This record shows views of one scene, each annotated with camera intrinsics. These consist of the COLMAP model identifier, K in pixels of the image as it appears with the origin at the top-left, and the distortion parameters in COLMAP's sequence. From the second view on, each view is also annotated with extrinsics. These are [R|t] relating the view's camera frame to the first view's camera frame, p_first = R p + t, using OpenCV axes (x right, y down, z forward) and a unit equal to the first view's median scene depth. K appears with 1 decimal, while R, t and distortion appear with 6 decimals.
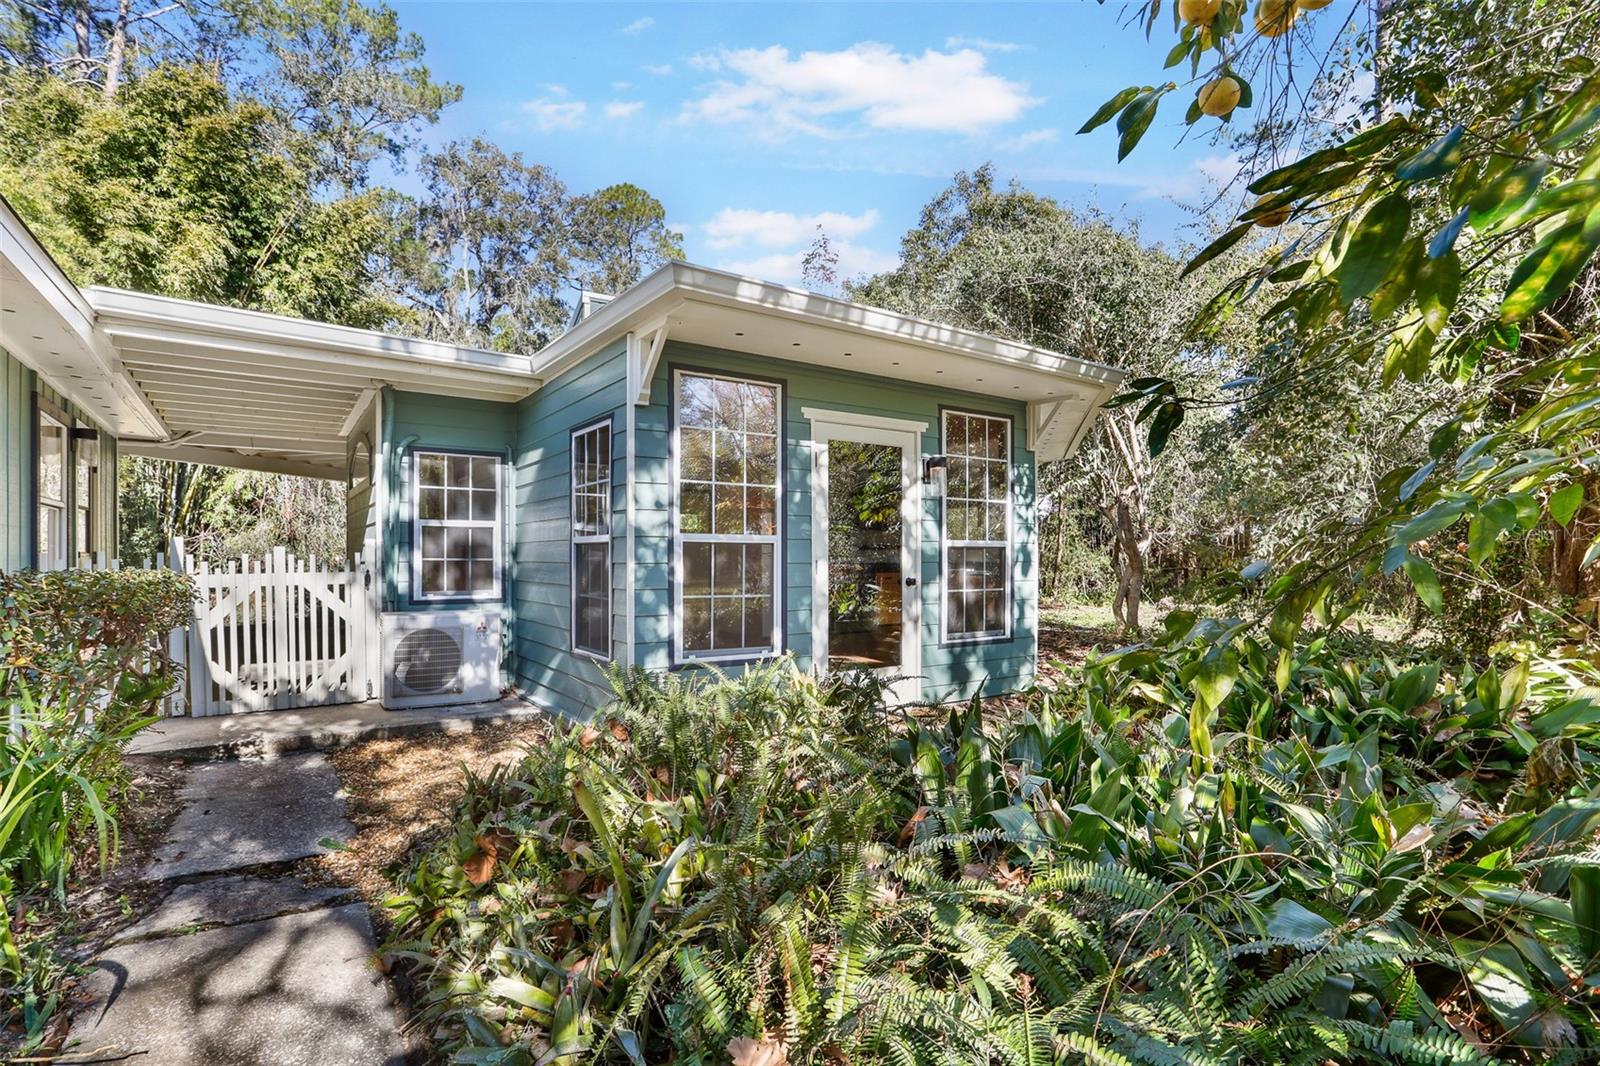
lens RADIAL K [[802.4, 0, 808.9], [0, 802.4, 558.3], [0, 0, 1]] dist [-0.044107, 0.022082]
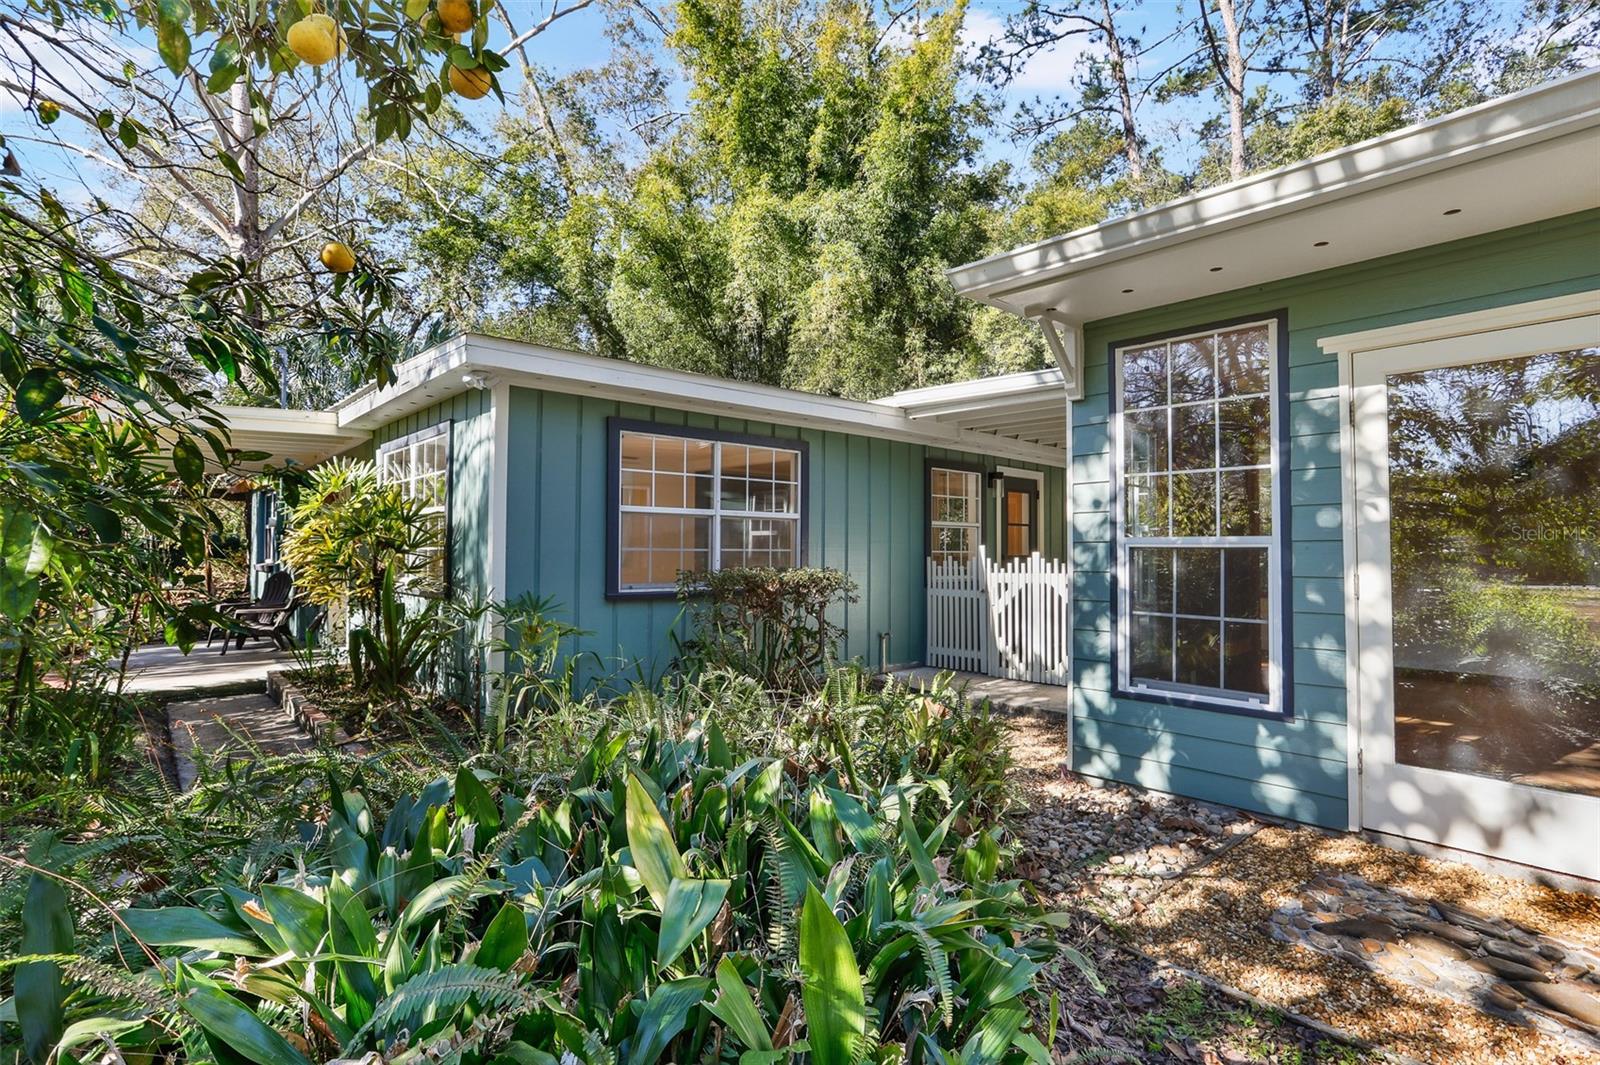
lens RADIAL K [[802.4, 0, 795.5], [0, 802.4, 528.0], [0, 0, 1]] dist [-0.044107, 0.022082]
pose [[0.115264, -0.031390, -0.992839, 0.590824], [-0.004821, 0.999471, -0.032159, -0.010436], [0.993323, 0.008493, 0.115052, 0.506756]]
